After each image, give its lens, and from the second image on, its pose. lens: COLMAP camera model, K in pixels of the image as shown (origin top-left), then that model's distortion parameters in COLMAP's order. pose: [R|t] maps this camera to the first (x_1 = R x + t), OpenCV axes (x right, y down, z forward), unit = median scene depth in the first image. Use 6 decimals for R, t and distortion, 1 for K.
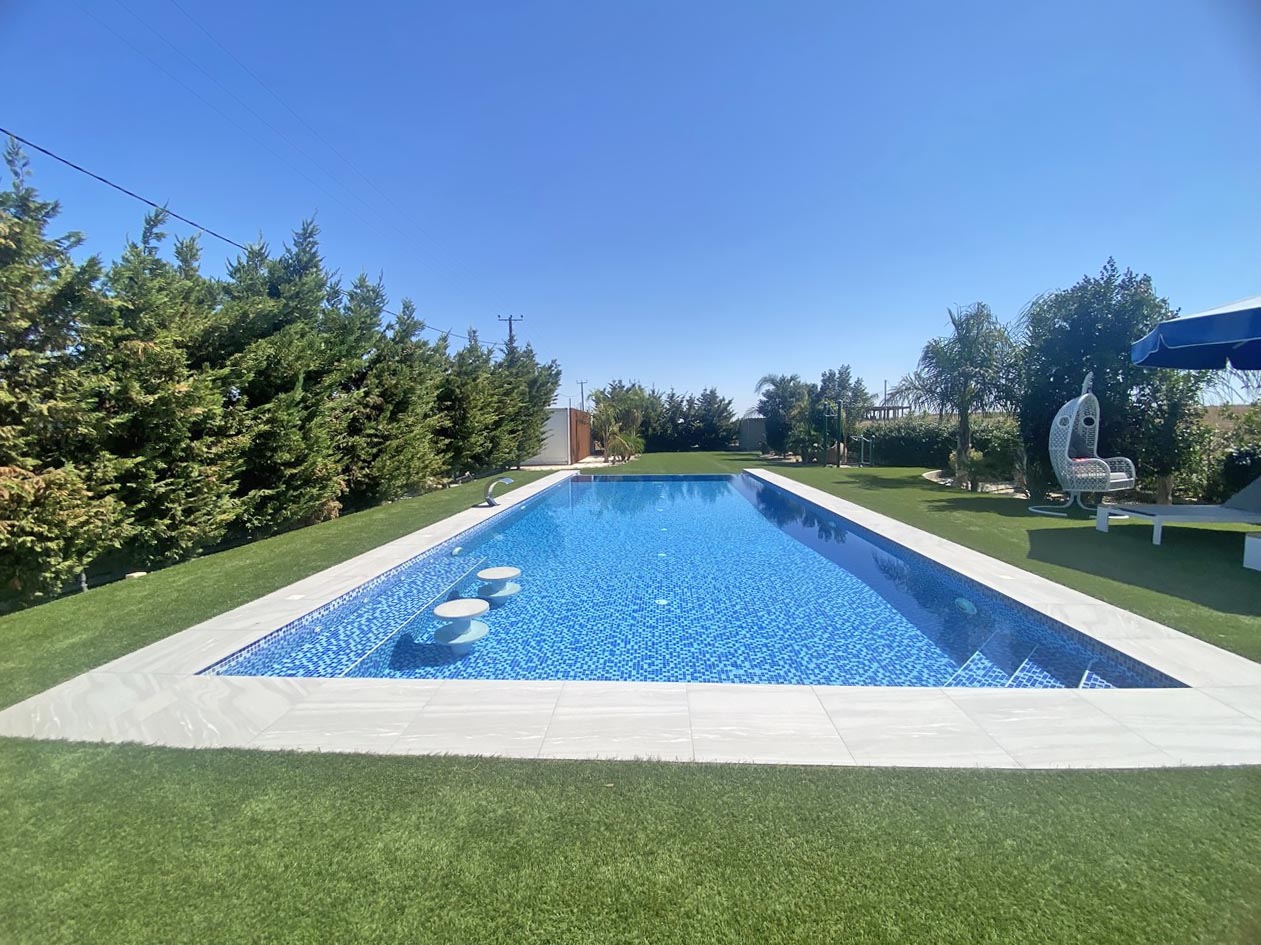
lens RADIAL K [[503.3, 0, 630.4], [0, 503.3, 473.1], [0, 0, 1]] dist [0.002322, 0.000249]
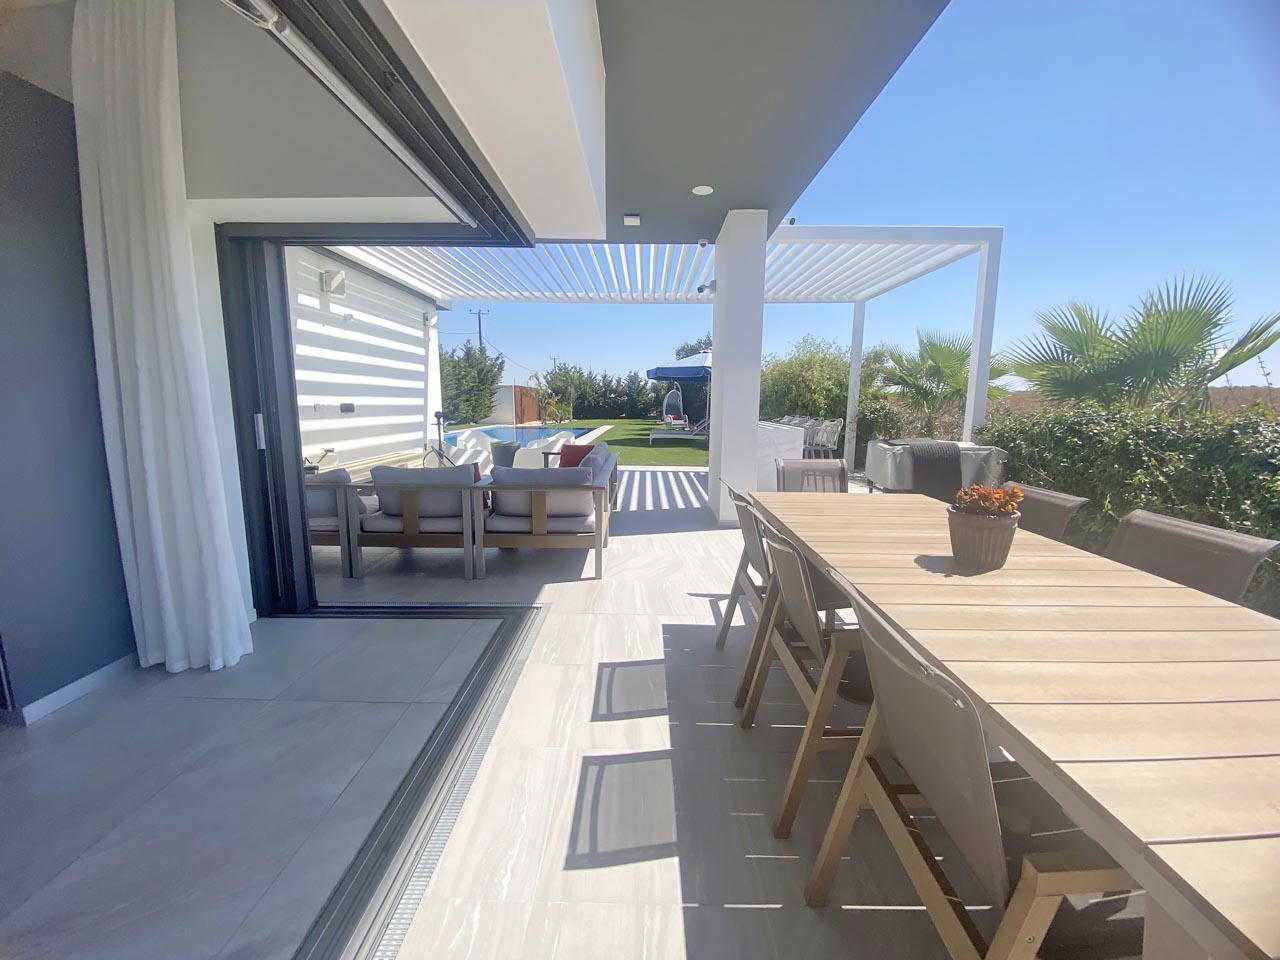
lens RADIAL K [[510.8, 0, 639.7], [0, 510.8, 477.4], [0, 0, 1]] dist [0.002322, 0.000249]
pose [[0.999297, 0.003761, 0.037314, 0.173724], [-0.005777, 0.998521, 0.054061, 0.048874], [-0.037055, -0.054239, 0.997840, -0.459104]]
